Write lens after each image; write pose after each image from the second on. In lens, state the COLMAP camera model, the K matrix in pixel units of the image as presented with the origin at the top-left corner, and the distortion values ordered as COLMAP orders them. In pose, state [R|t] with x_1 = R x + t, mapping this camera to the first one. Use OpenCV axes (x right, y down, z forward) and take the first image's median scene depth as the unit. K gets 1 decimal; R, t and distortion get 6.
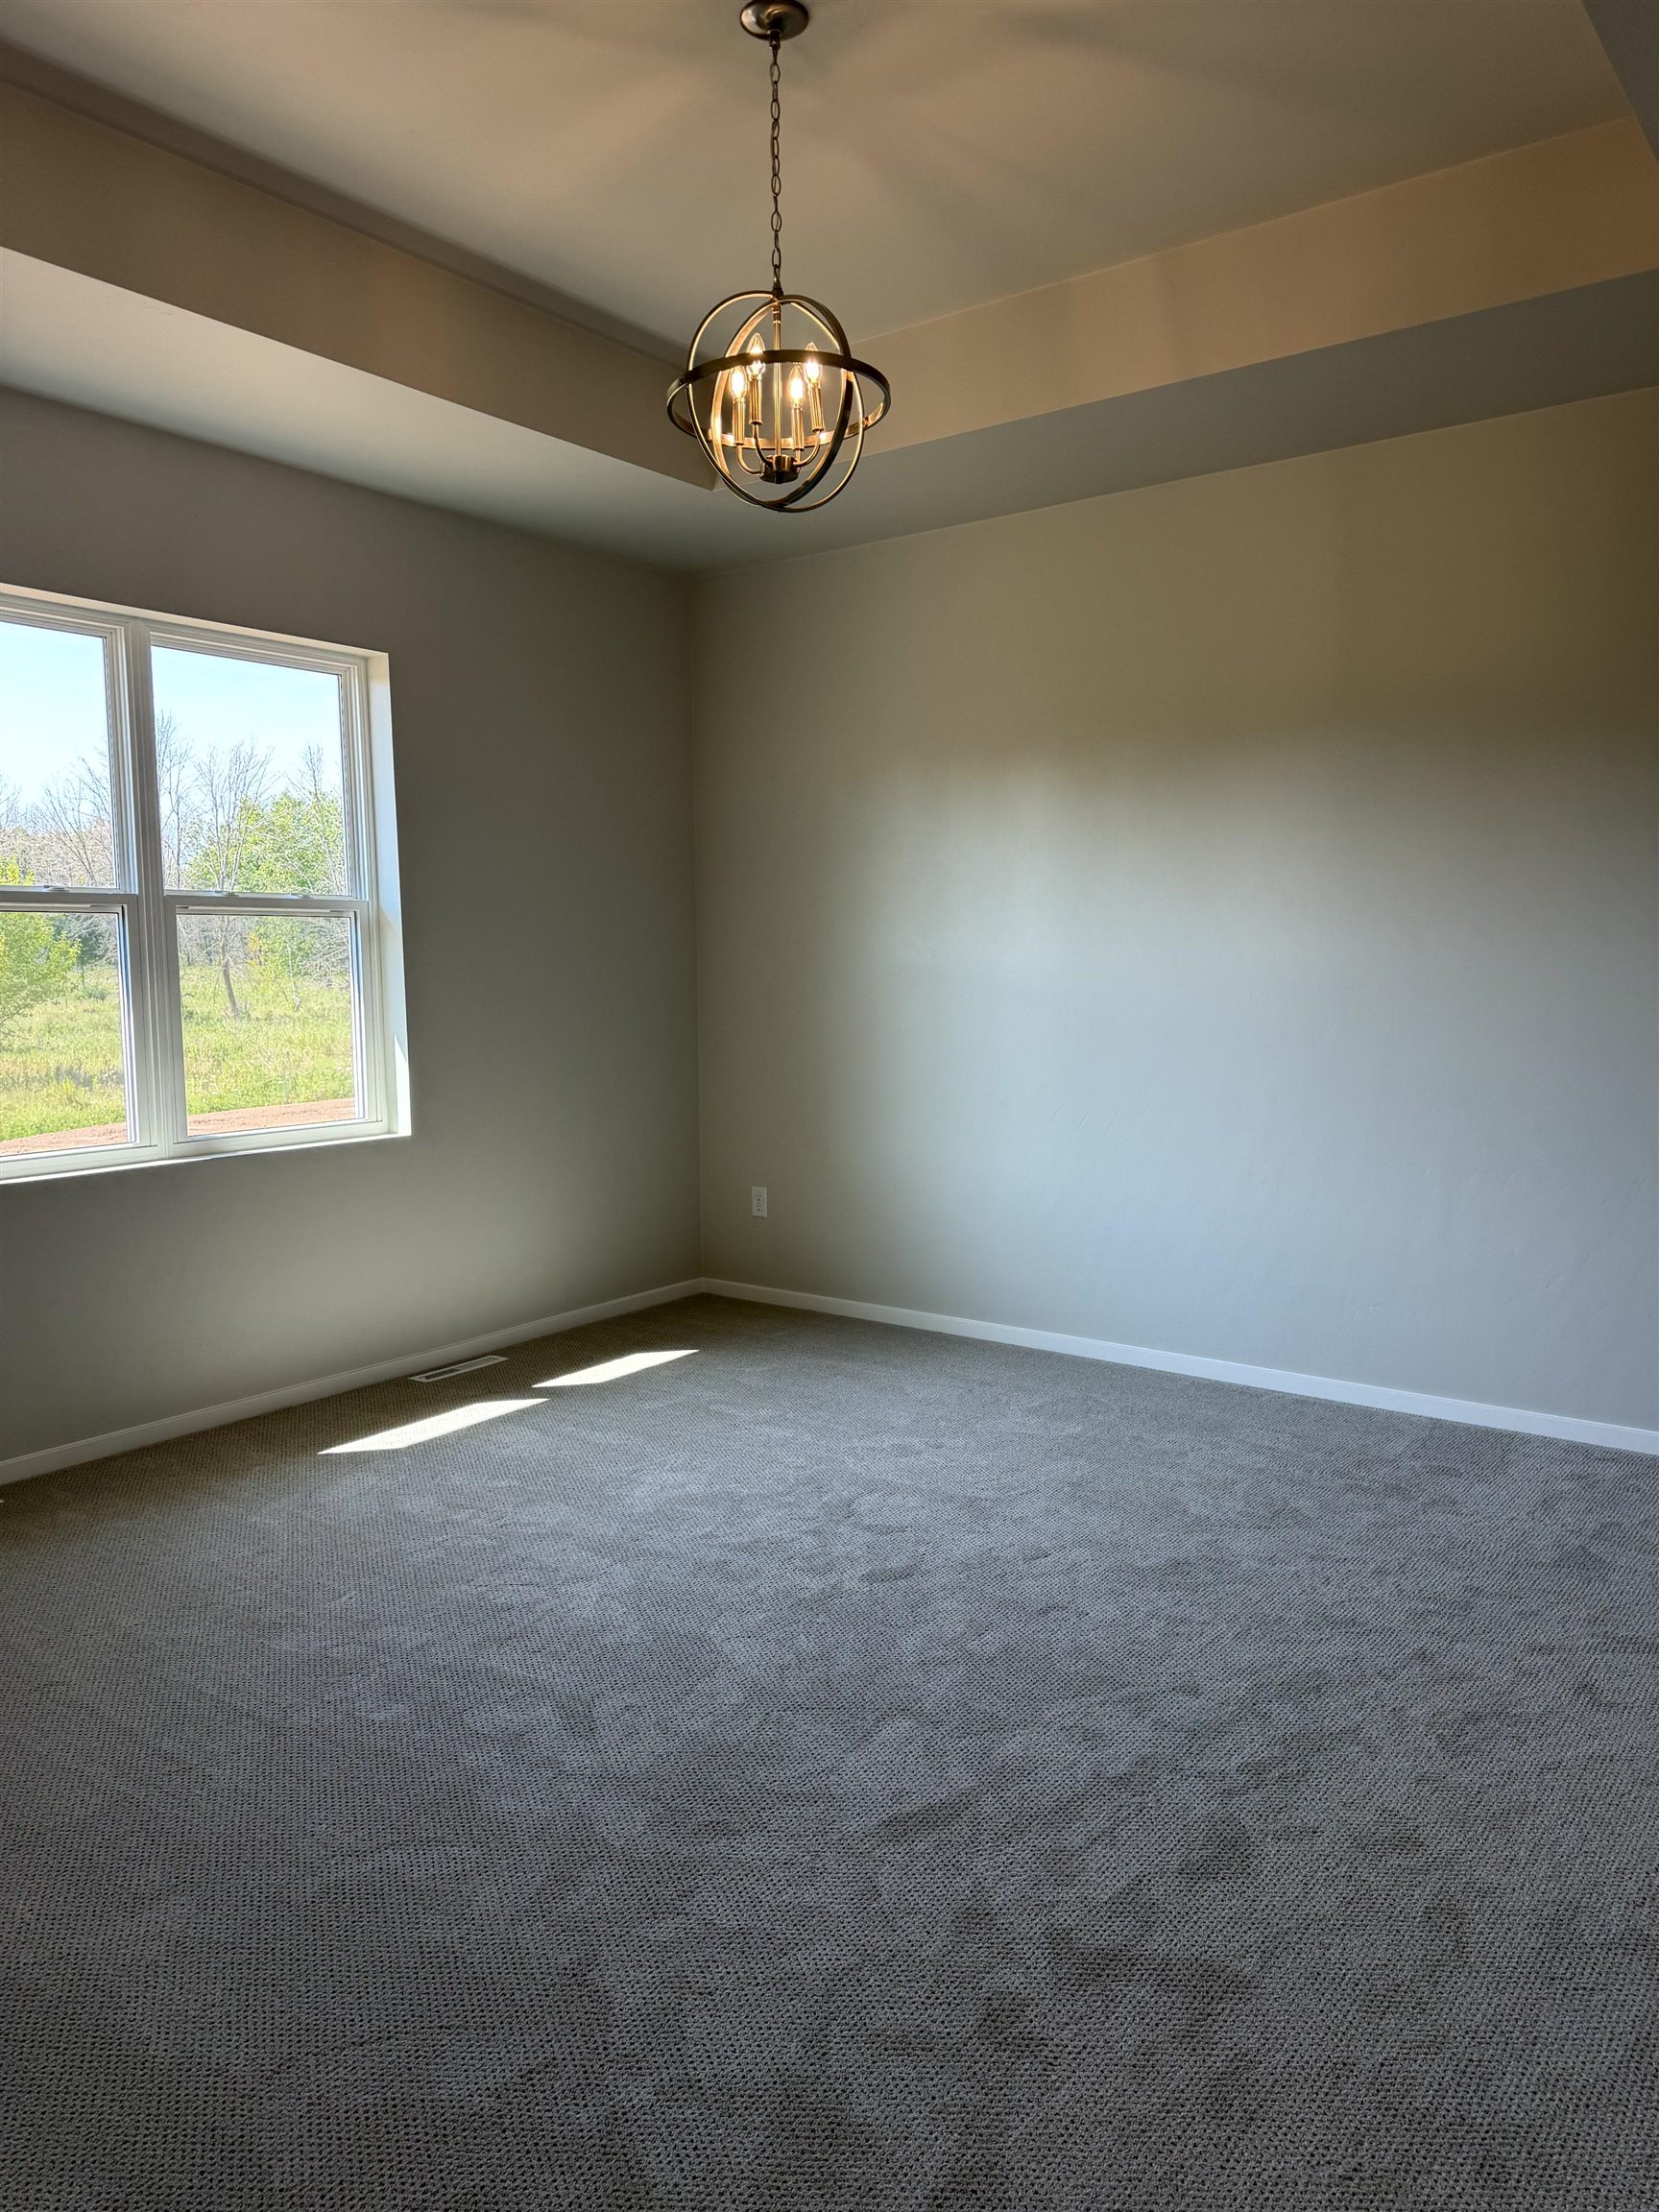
lens RADIAL K [[1554.9, 0, 829.5], [0, 1554.9, 1106.0], [0, 0, 1]] dist [0.120260, -0.144229]
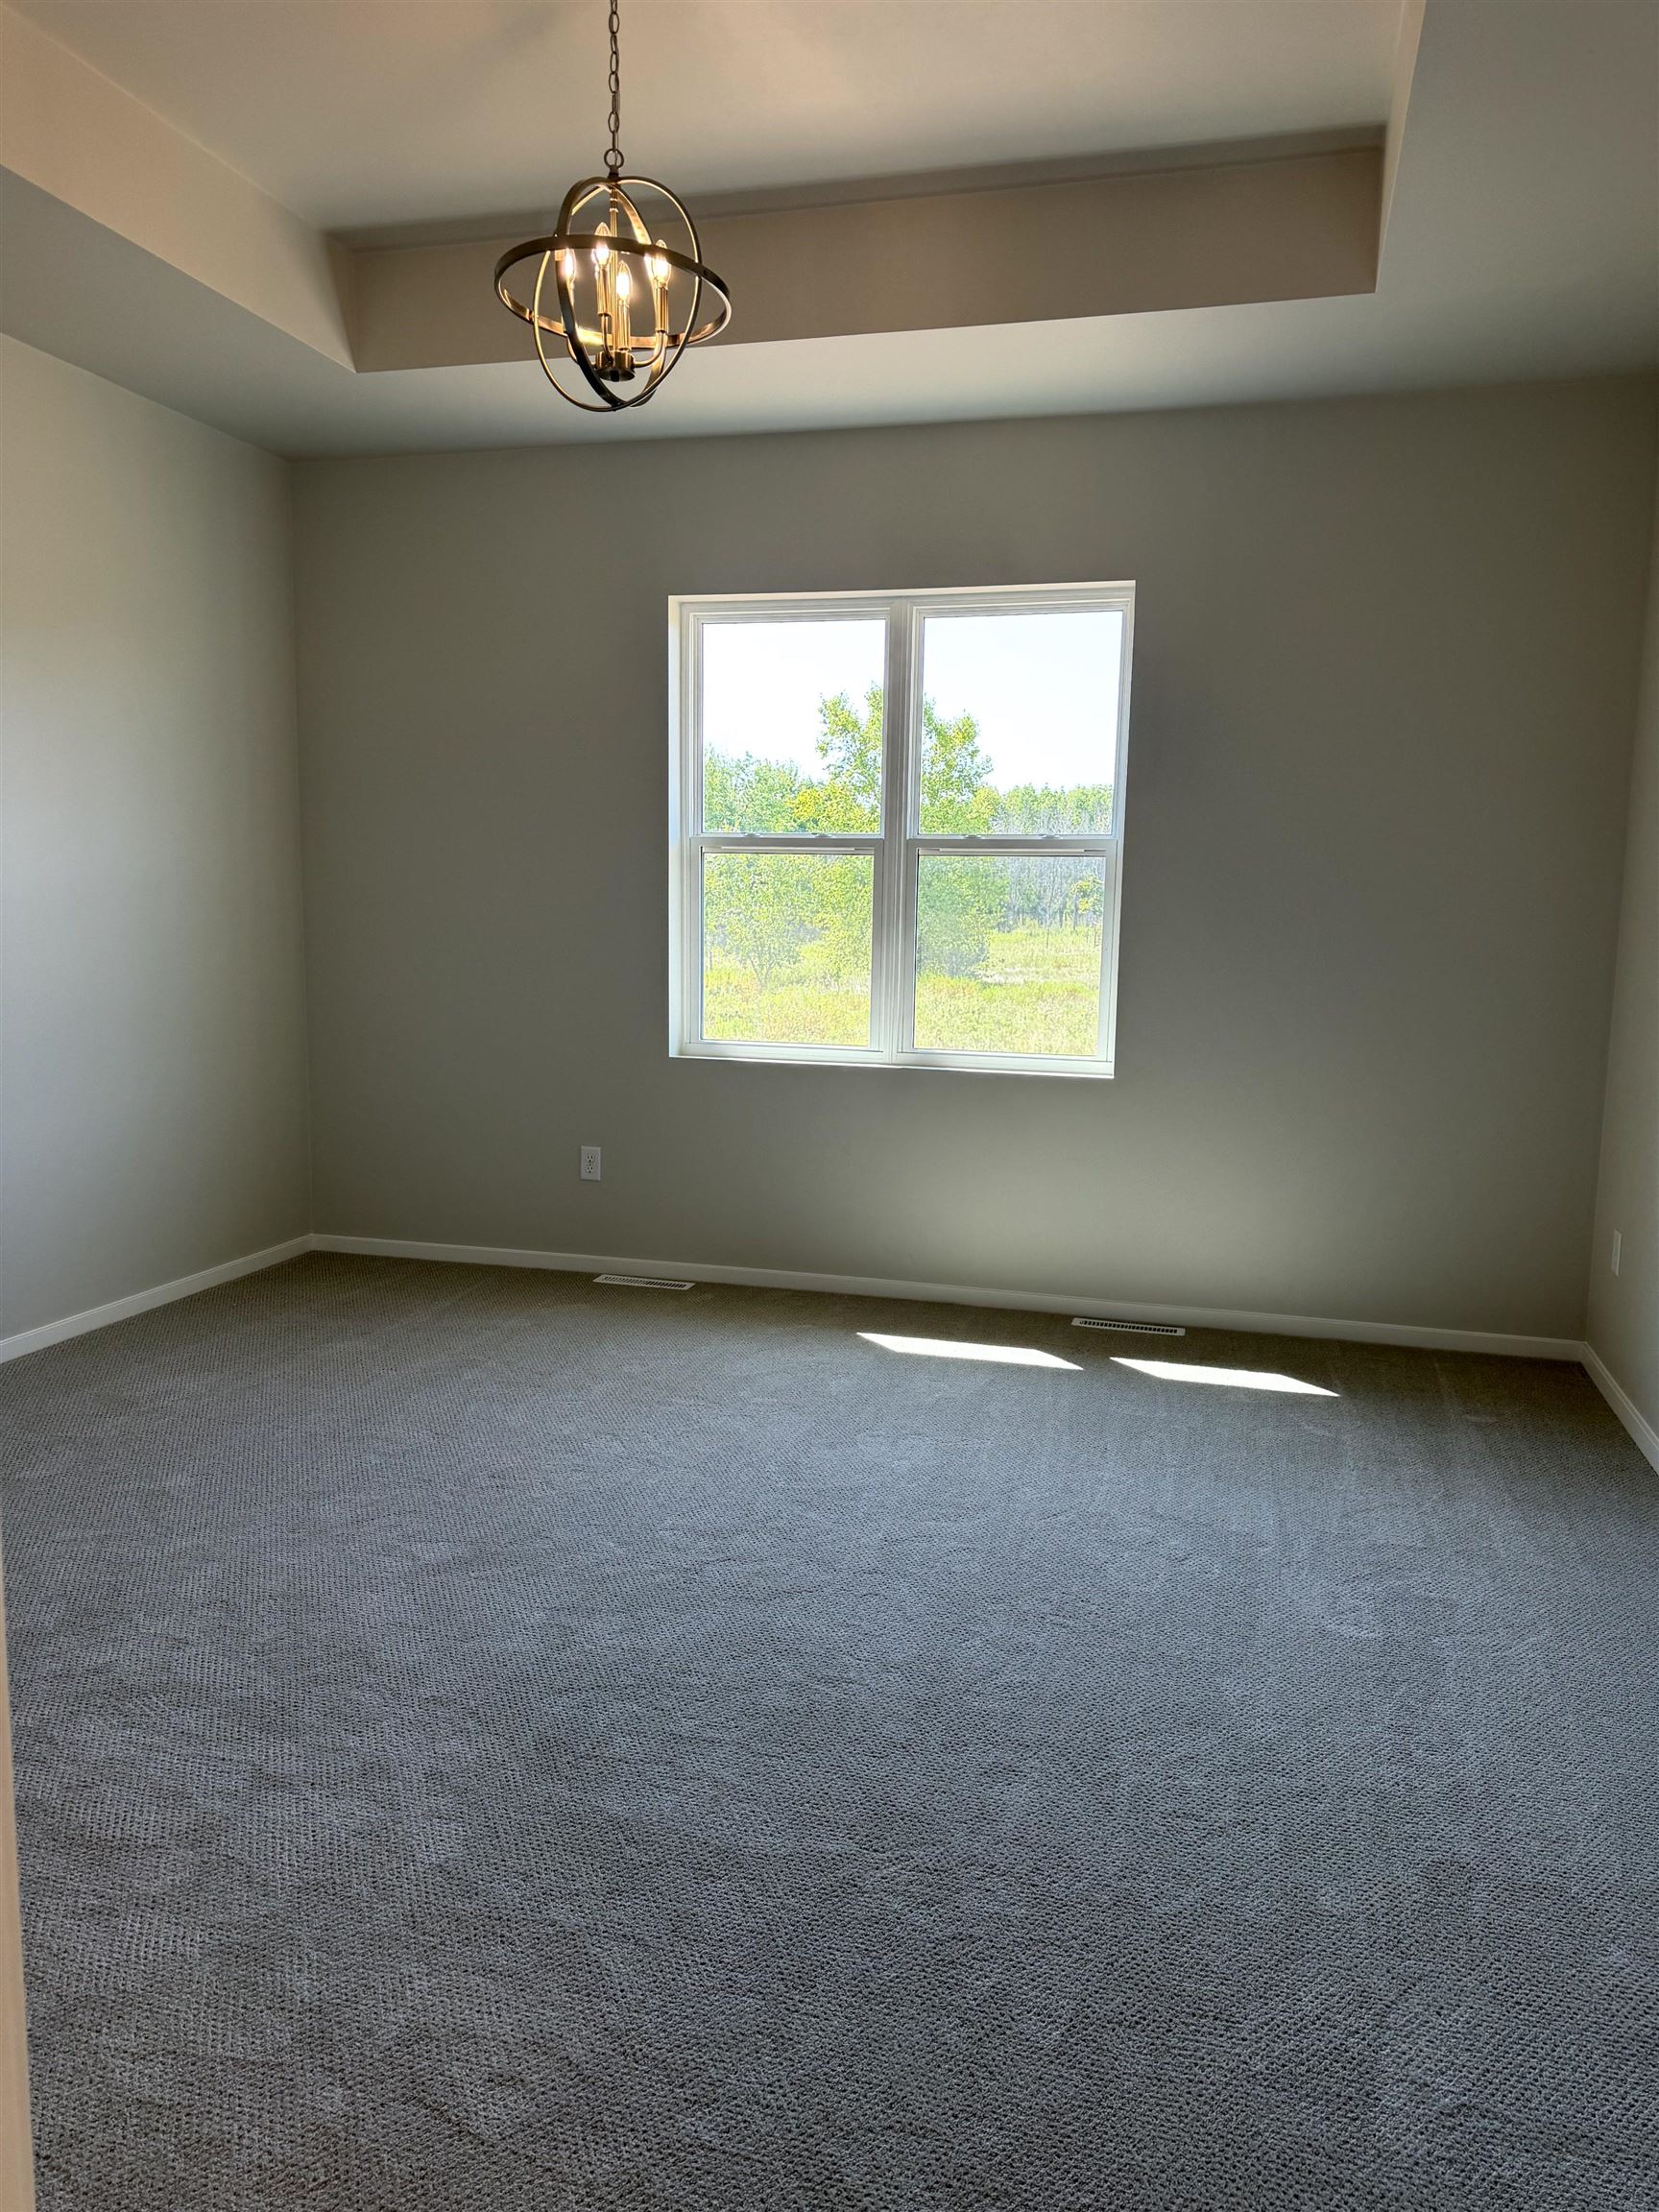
lens RADIAL K [[1554.9, 0, 829.5], [0, 1554.9, 1106.0], [0, 0, 1]] dist [0.120260, -0.144229]
pose [[0.357640, 0.139435, -0.923391, 0.632429], [-0.112501, 0.988022, 0.105622, -0.052570], [0.927059, 0.066108, 0.369042, 0.524403]]
